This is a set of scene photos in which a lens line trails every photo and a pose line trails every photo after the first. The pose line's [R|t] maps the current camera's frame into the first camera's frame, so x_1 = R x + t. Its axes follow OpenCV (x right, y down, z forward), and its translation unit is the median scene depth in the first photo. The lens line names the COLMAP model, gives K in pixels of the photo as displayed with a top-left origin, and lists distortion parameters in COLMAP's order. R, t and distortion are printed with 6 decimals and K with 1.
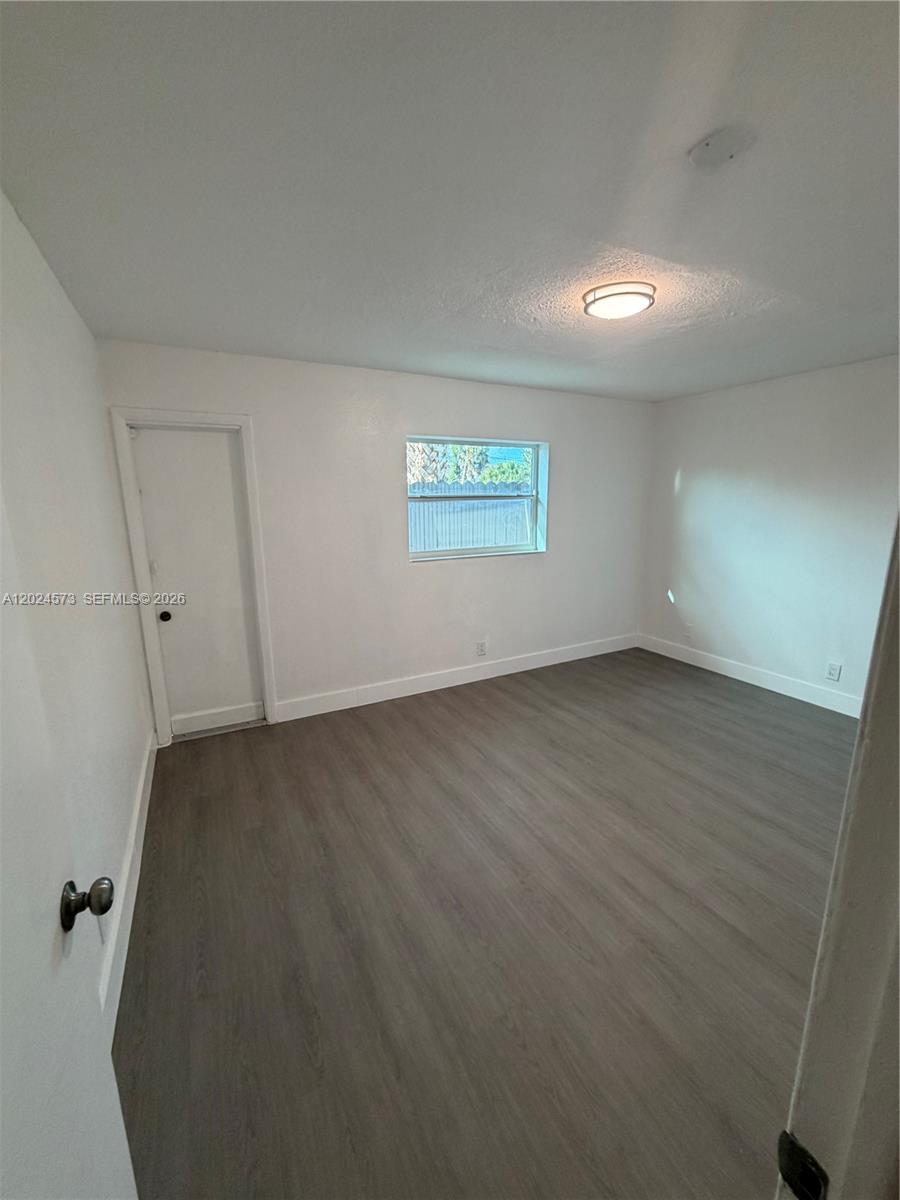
lens RADIAL K [[482.3, 0, 449.7], [0, 482.3, 598.1], [0, 0, 1]] dist [-0.000049, 0.000904]
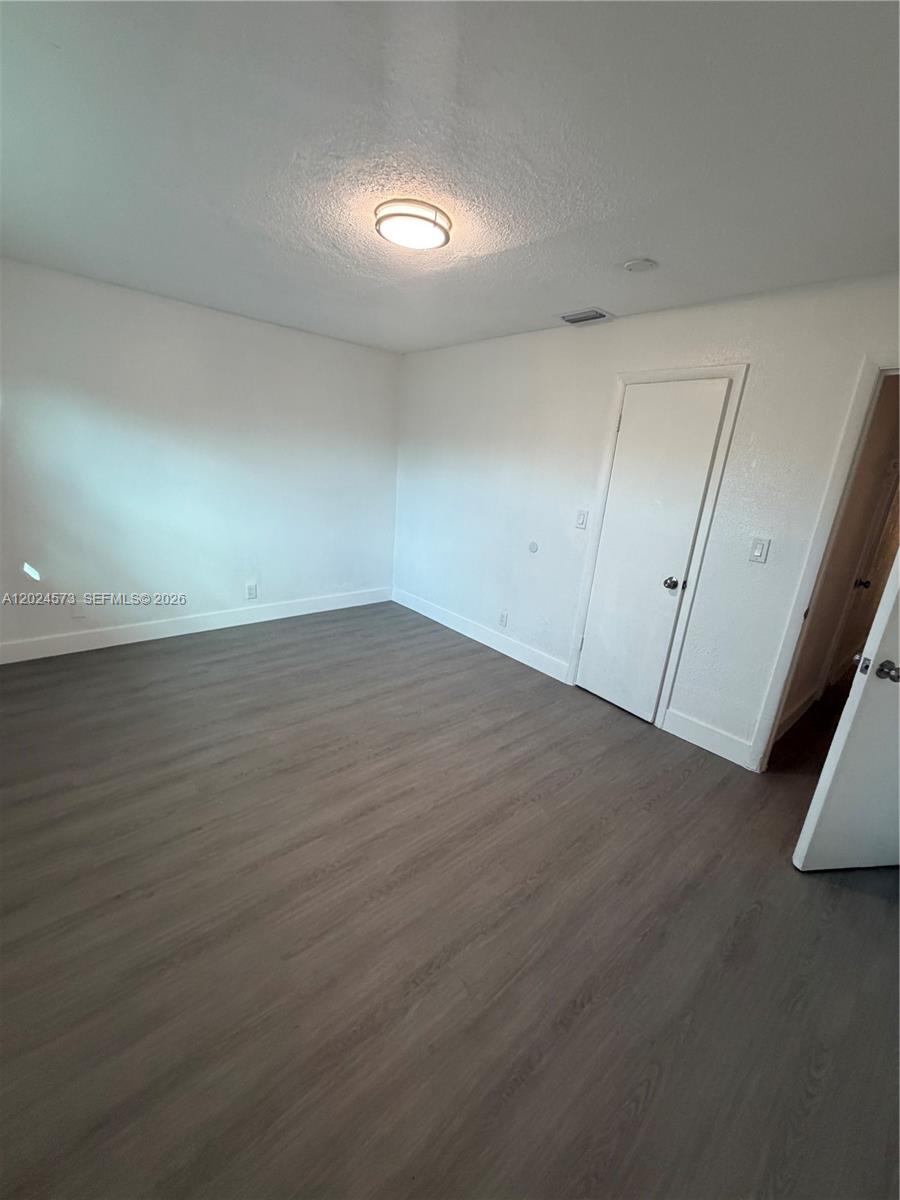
lens RADIAL K [[482.3, 0, 449.7], [0, 482.3, 598.1], [0, 0, 1]] dist [-0.000049, 0.000904]
pose [[-0.231364, -0.284442, 0.930356, -0.530474], [0.124937, 0.939698, 0.318368, -0.185951], [-0.964812, 0.189895, -0.181875, 0.936091]]
